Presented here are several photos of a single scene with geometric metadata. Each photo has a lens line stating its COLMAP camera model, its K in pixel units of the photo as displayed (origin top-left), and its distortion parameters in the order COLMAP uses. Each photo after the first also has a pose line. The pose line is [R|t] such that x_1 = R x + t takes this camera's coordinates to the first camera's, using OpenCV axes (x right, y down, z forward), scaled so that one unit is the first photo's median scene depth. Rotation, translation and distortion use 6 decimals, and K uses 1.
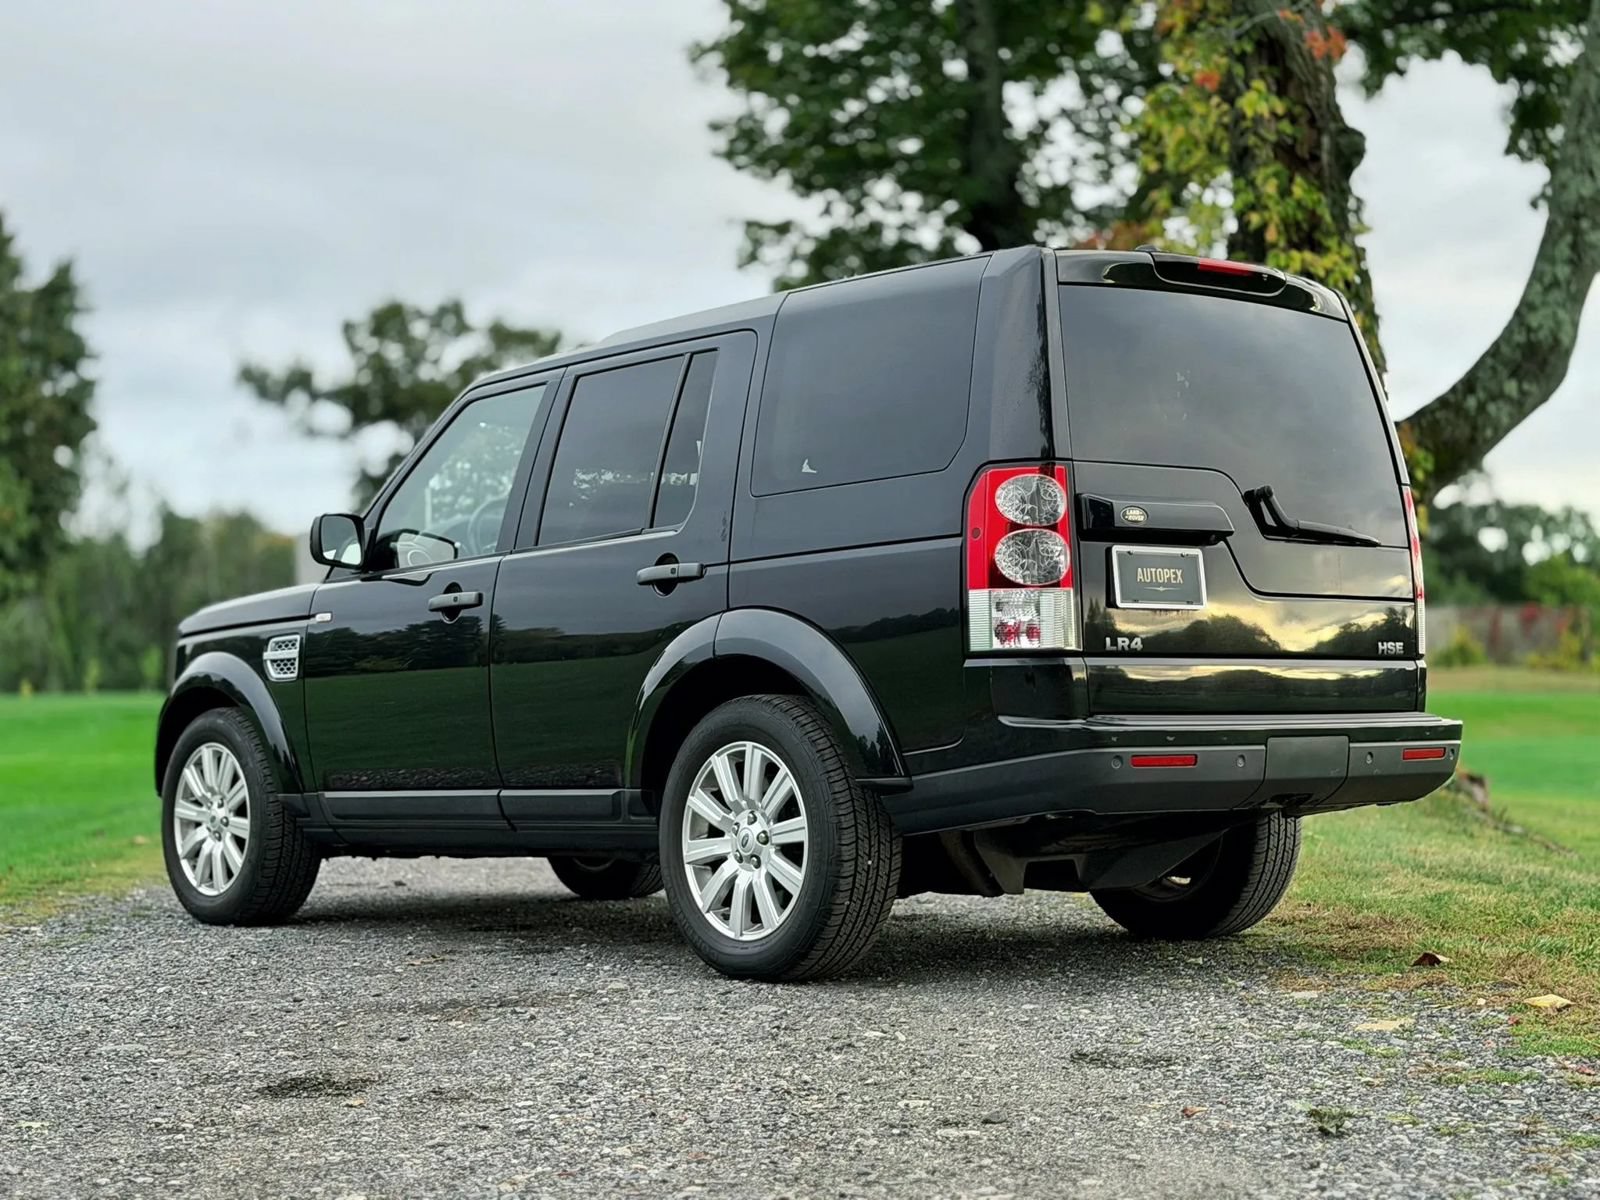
lens RADIAL K [[2706.4, 0, 794.7], [0, 2706.4, 606.8], [0, 0, 1]] dist [0.141714, 0.000000]
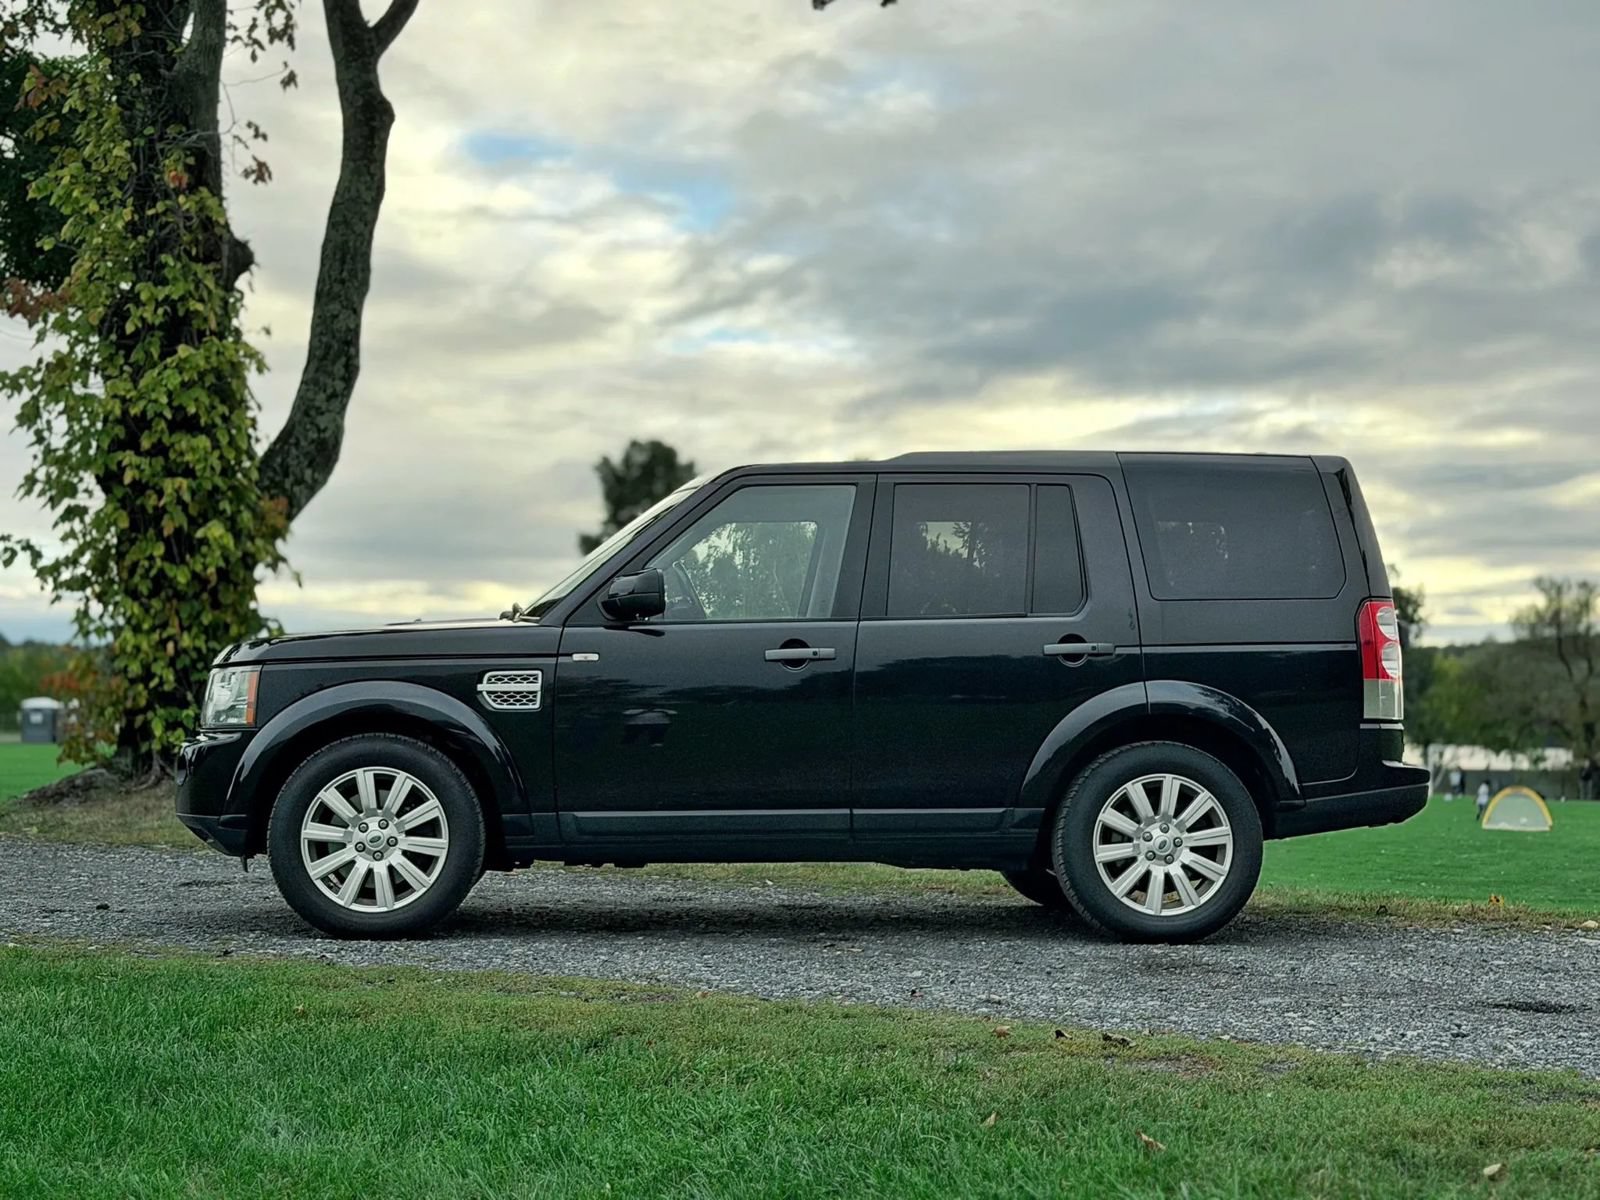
lens RADIAL K [[2366.4, 0, 797.8], [0, 2366.4, 593.2], [0, 0, 1]] dist [0.117157, 0.000000]
pose [[0.580682, 0.061256, 0.811823, -1.130504], [-0.051436, 0.997934, -0.038507, 0.013083], [-0.812504, -0.019397, 0.582633, 0.432782]]
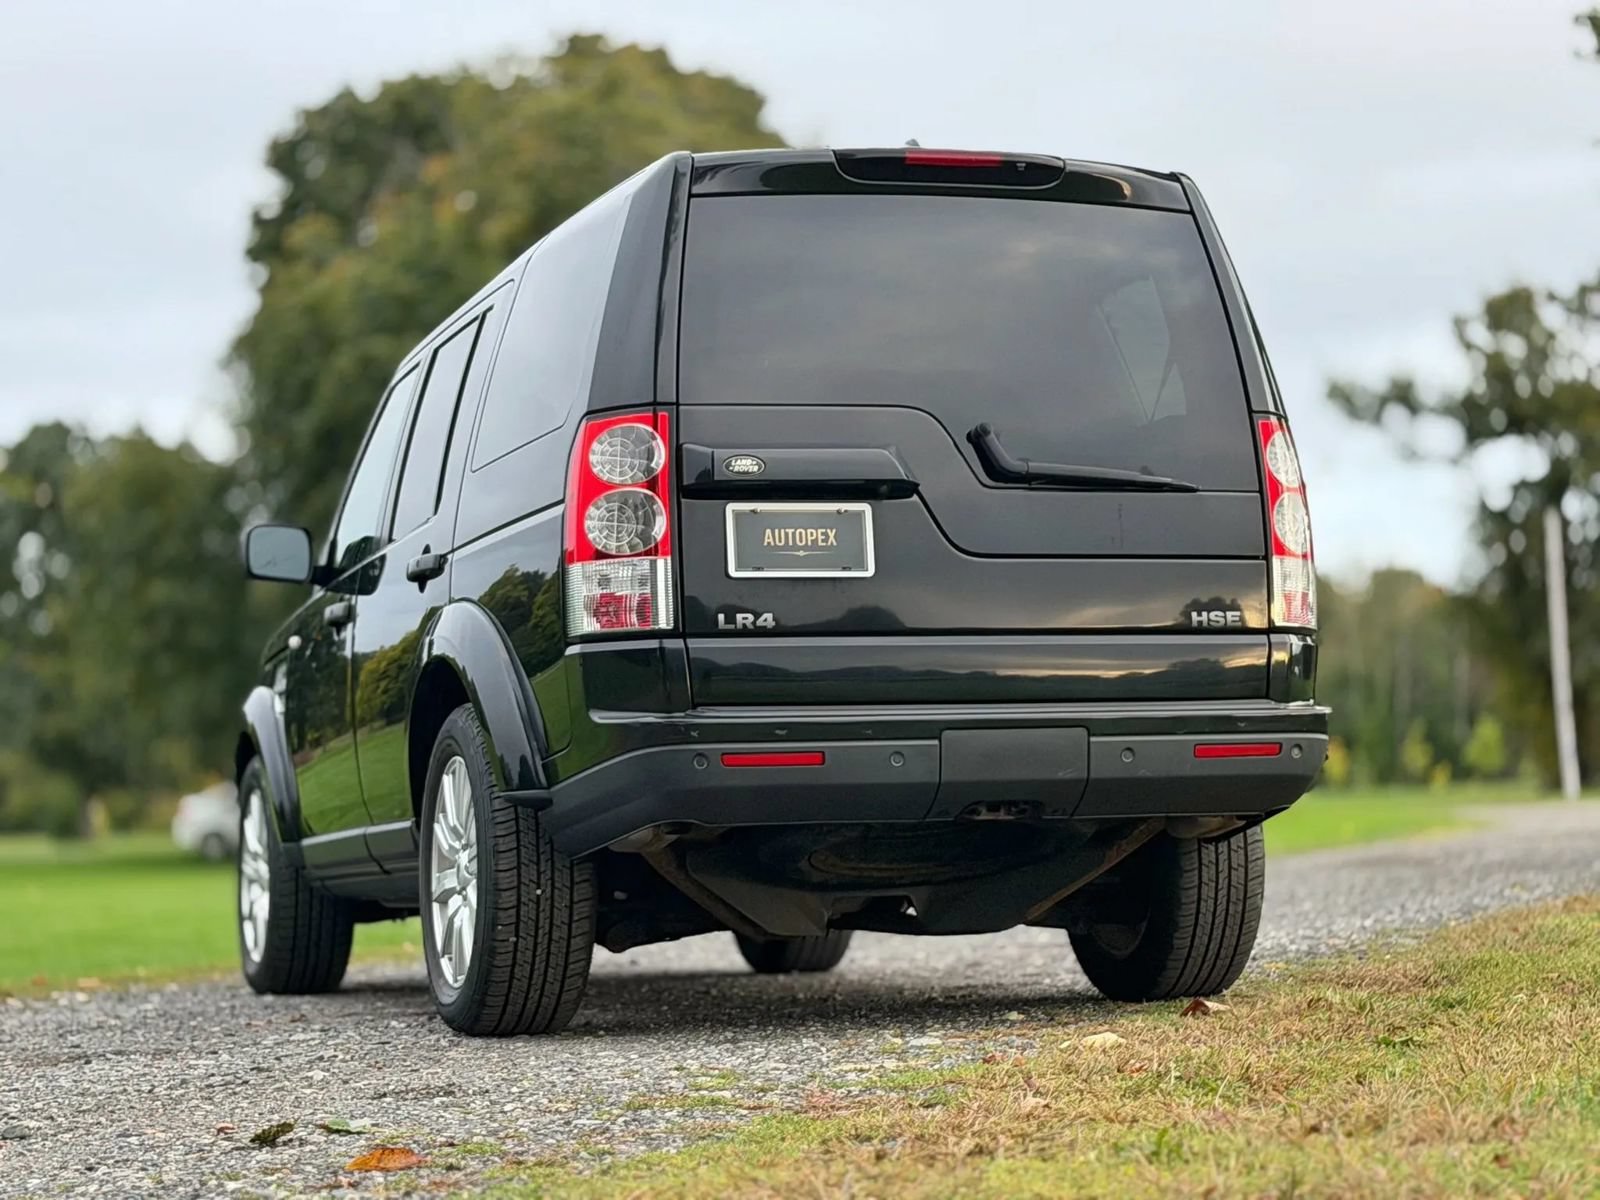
lens RADIAL K [[3427.2, 0, 794.1], [0, 3427.2, 605.5], [0, 0, 1]] dist [0.142404, 0.000000]
pose [[0.924535, -0.040499, -0.378940, 0.492235], [0.031809, 0.999068, -0.029169, 0.036983], [0.379768, 0.014914, 0.924961, 0.031527]]
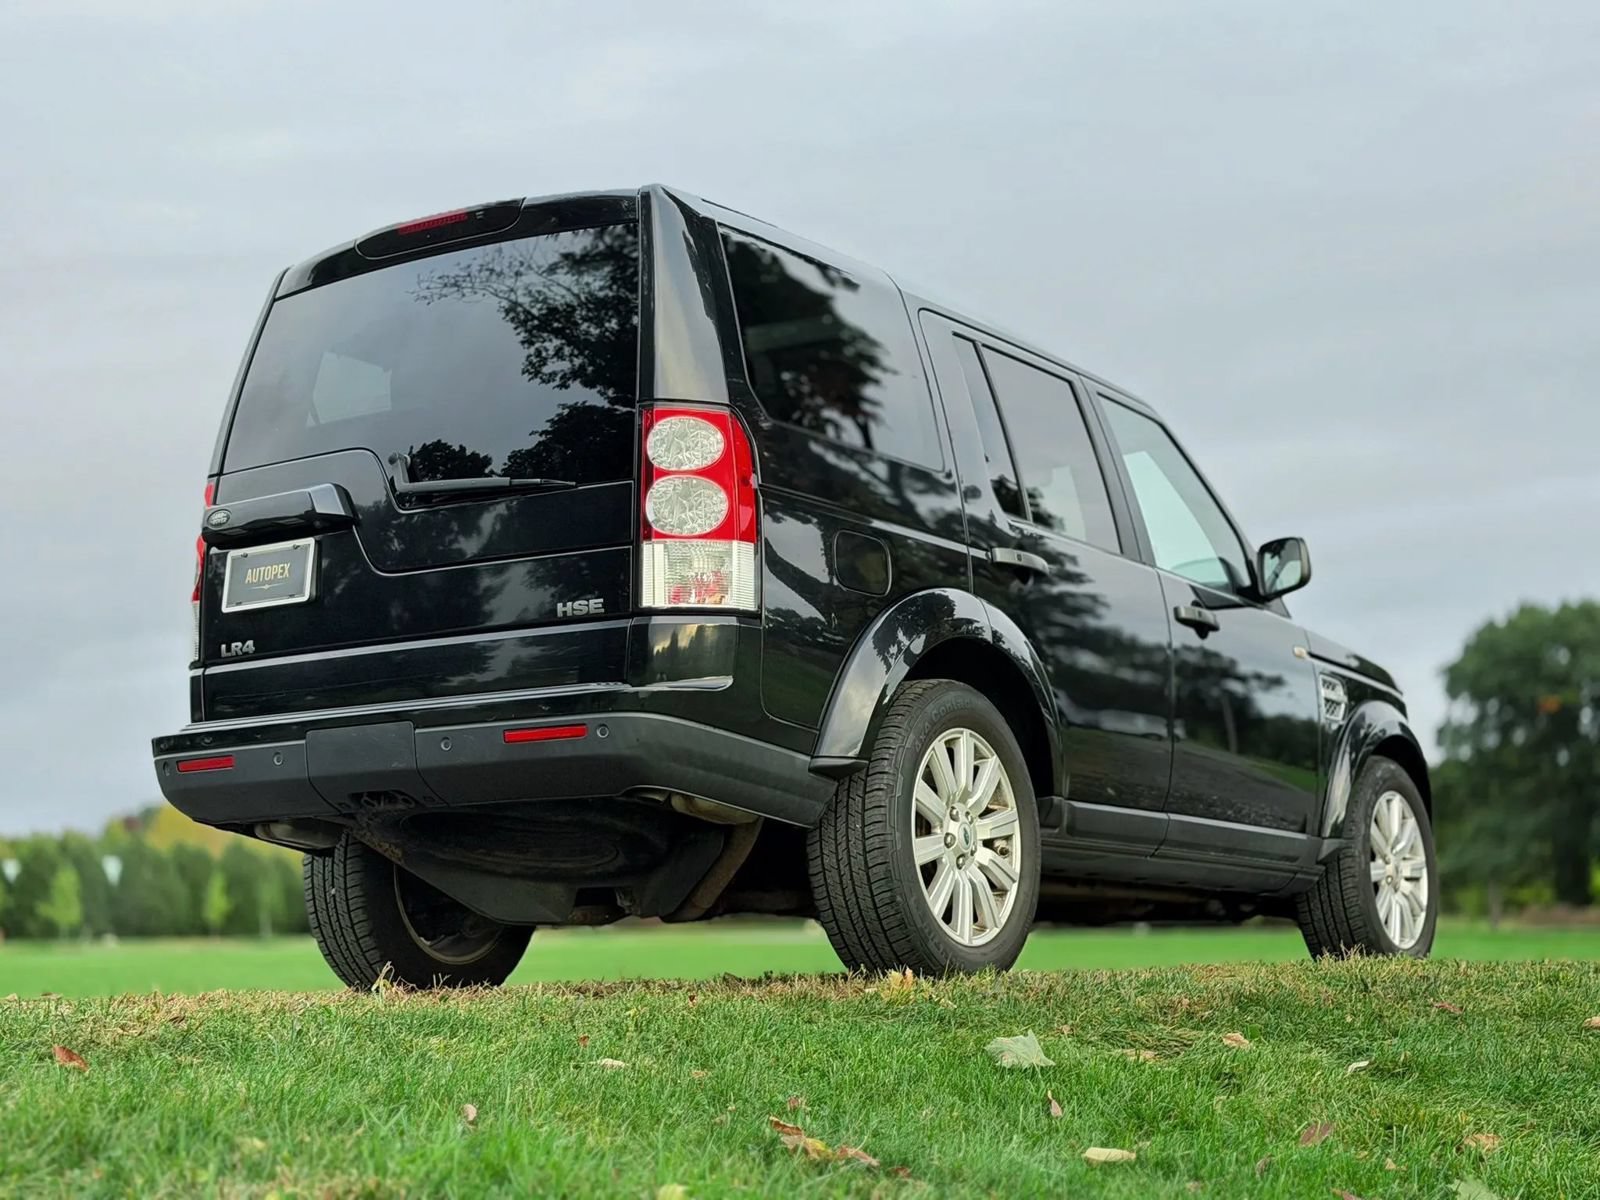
lens RADIAL K [[2561.6, 0, 787.1], [0, 2561.6, 610.1], [0, 0, 1]] dist [0.167670, 0.000000]
pose [[0.265458, -0.127565, -0.955646, 0.986969], [0.054906, 0.991600, -0.117113, 0.111037], [0.962558, -0.021382, 0.270232, 0.867340]]
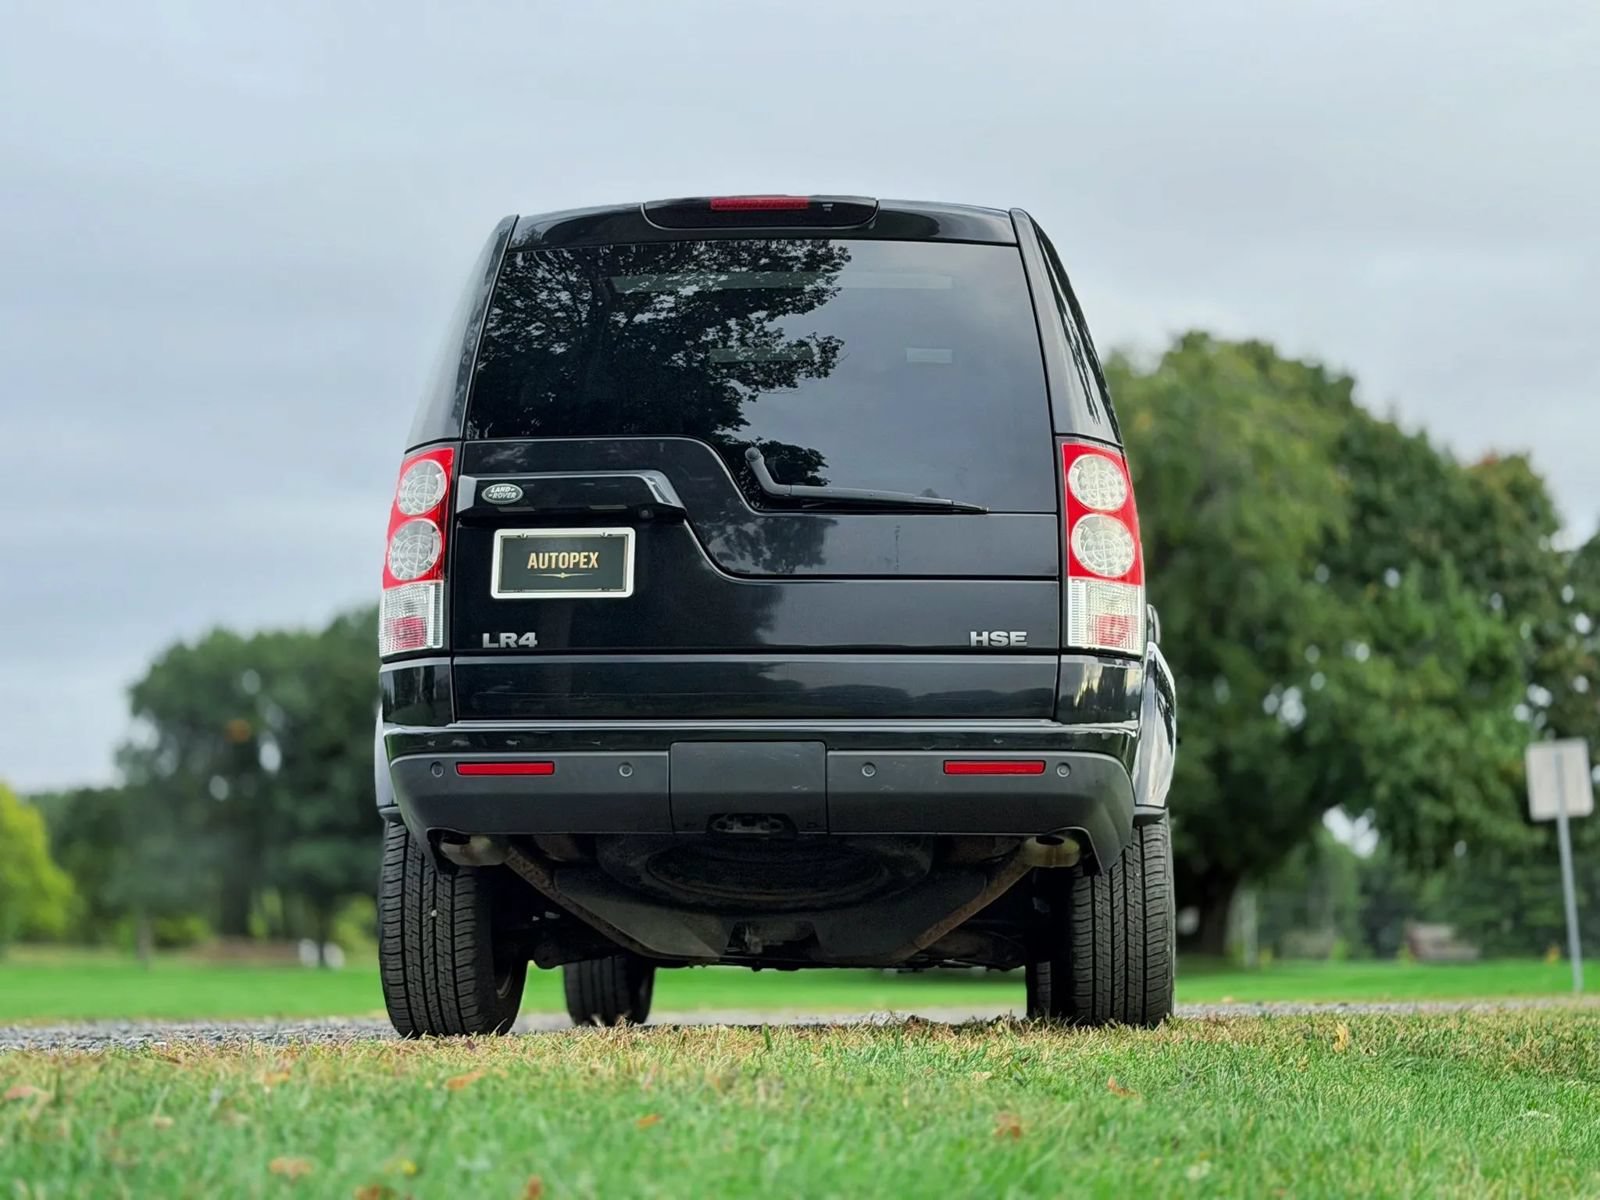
lens RADIAL K [[2706.4, 0, 799.5], [0, 2706.4, 600.7], [0, 0, 1]] dist [0.141714, 0.000000]
pose [[0.721240, -0.084747, -0.687481, 0.731285], [0.015485, 0.994212, -0.106313, 0.088245], [0.692512, 0.066031, 0.718378, 0.401692]]
